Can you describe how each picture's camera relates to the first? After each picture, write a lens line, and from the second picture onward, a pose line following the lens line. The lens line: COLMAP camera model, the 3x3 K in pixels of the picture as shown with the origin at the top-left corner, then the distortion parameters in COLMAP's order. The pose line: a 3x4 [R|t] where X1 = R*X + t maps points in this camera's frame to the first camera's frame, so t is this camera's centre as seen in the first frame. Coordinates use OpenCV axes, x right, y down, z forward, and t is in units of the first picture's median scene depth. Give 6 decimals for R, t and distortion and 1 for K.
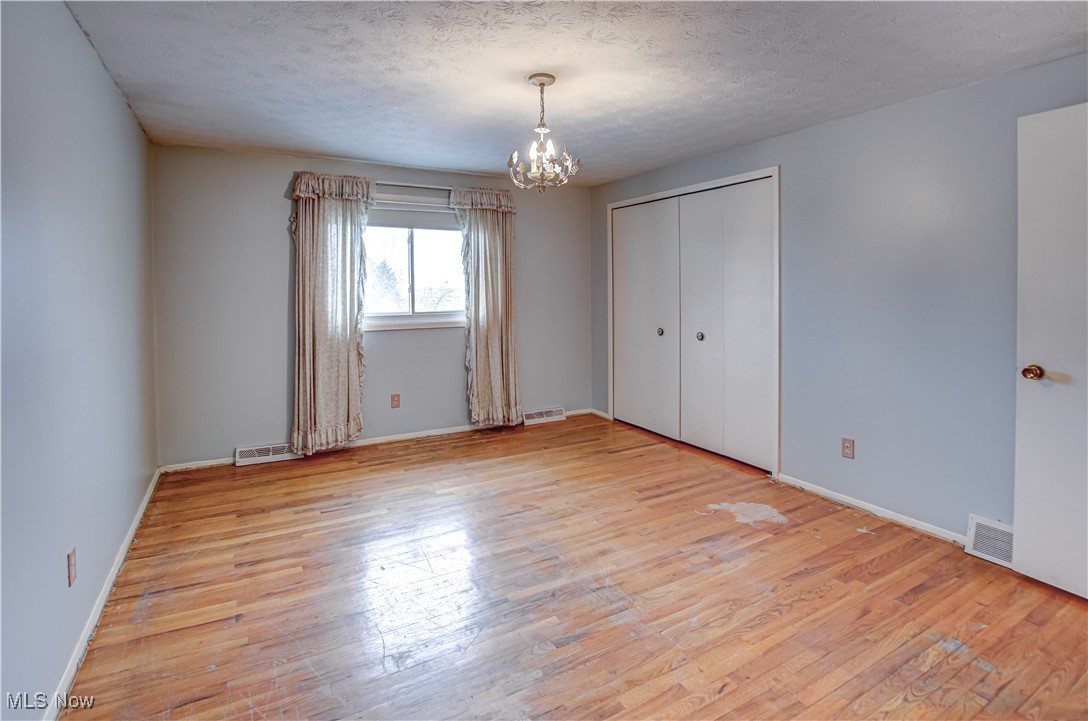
lens RADIAL K [[528.6, 0, 544.0], [0, 528.6, 360.5], [0, 0, 1]] dist [0.000498, 0.000203]
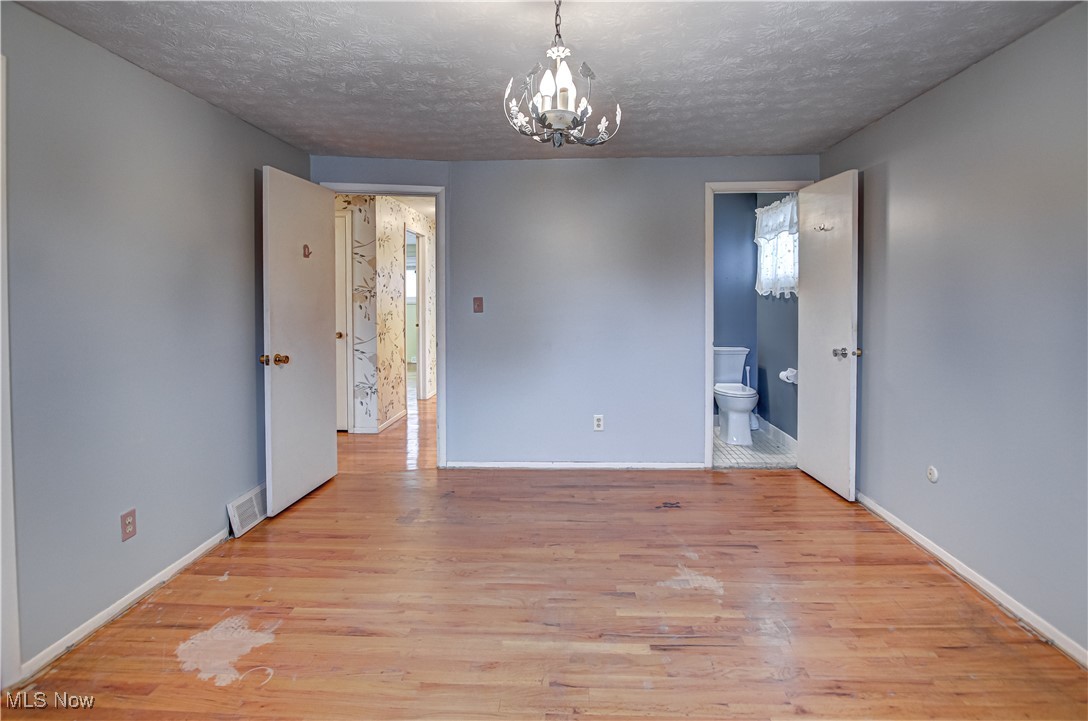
lens RADIAL K [[528.6, 0, 544.0], [0, 528.6, 360.5], [0, 0, 1]] dist [0.000498, 0.000203]
pose [[-0.834831, -0.062475, 0.546951, -0.300344], [0.083643, 0.967610, 0.238192, -0.193382], [-0.544116, 0.244599, -0.802565, 1.363691]]
